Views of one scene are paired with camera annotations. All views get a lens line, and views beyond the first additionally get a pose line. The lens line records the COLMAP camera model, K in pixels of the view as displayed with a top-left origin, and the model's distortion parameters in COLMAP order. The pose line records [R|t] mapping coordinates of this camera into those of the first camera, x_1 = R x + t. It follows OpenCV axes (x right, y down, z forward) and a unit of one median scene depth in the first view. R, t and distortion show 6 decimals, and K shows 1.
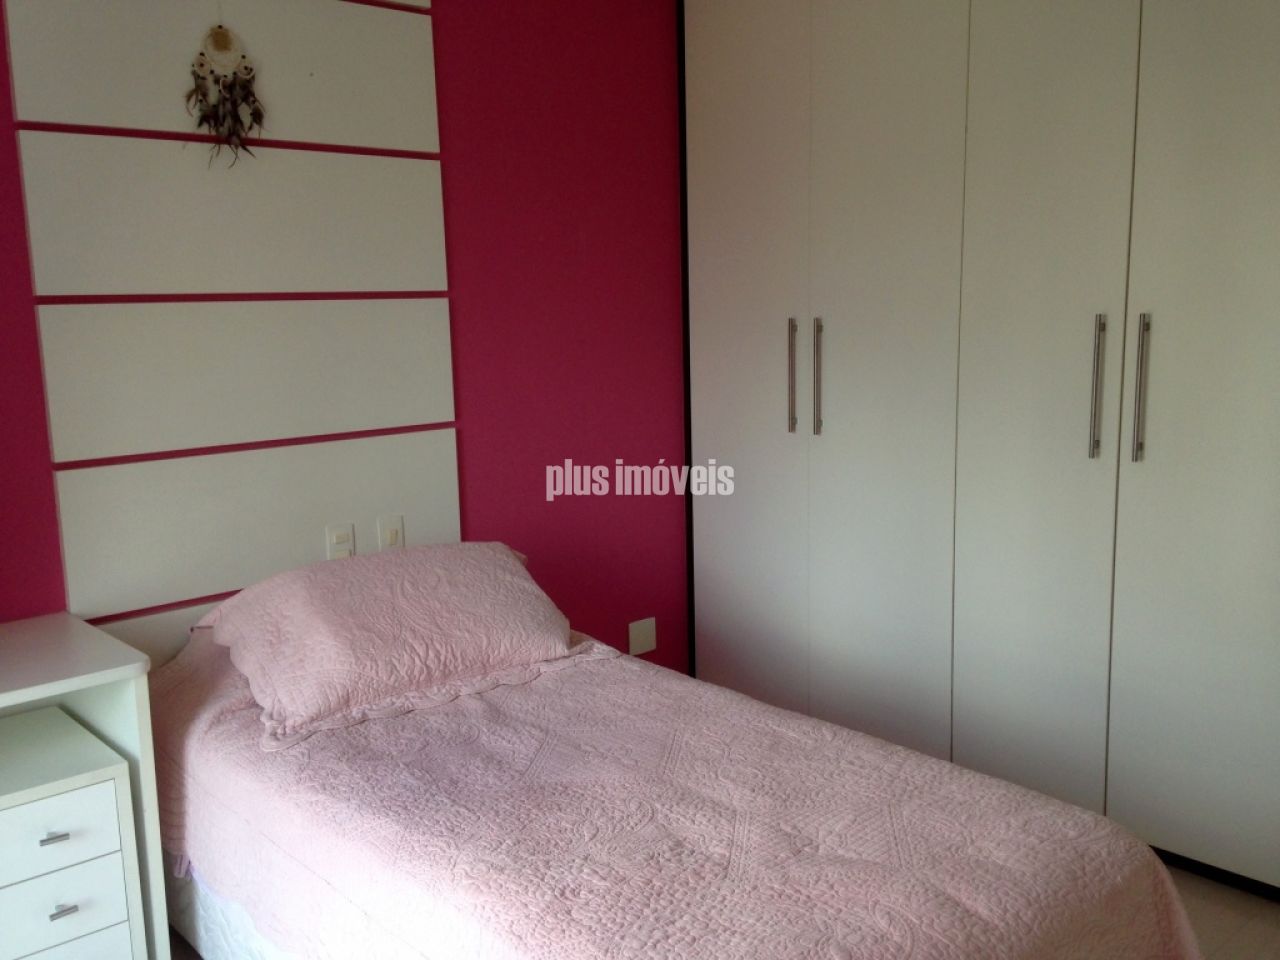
lens RADIAL K [[1162.9, 0, 630.4], [0, 1162.9, 487.4], [0, 0, 1]] dist [0.180634, -0.273408]
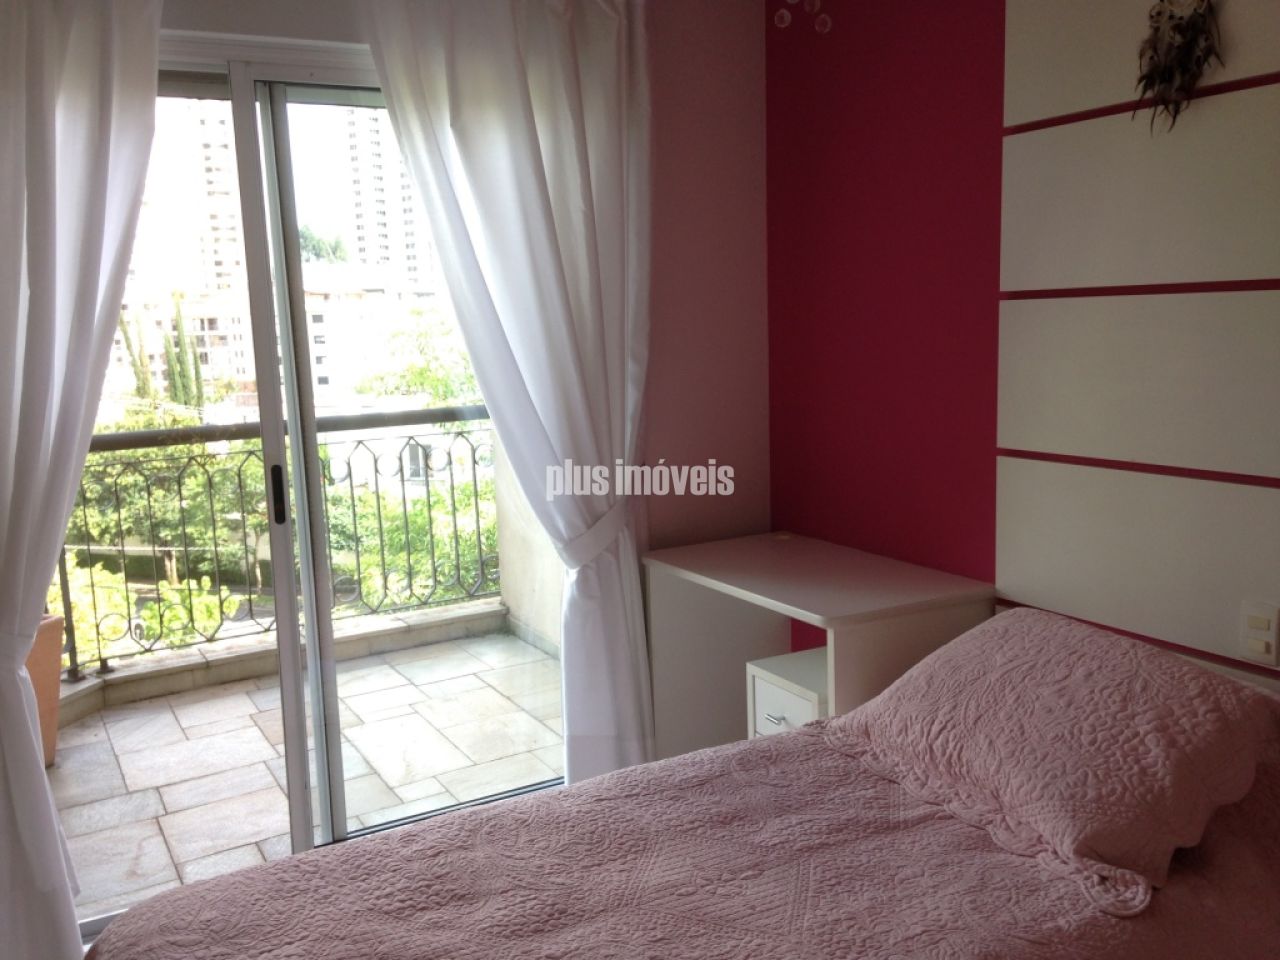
lens RADIAL K [[1183.7, 0, 640.0], [0, 1183.7, 480.0], [0, 0, 1]] dist [0.127804, 0.003645]
pose [[-0.209363, 0.175471, -0.961965, 0.637255], [-0.127473, 0.970475, 0.204767, -0.175100], [0.969493, 0.165495, -0.180814, 0.906874]]
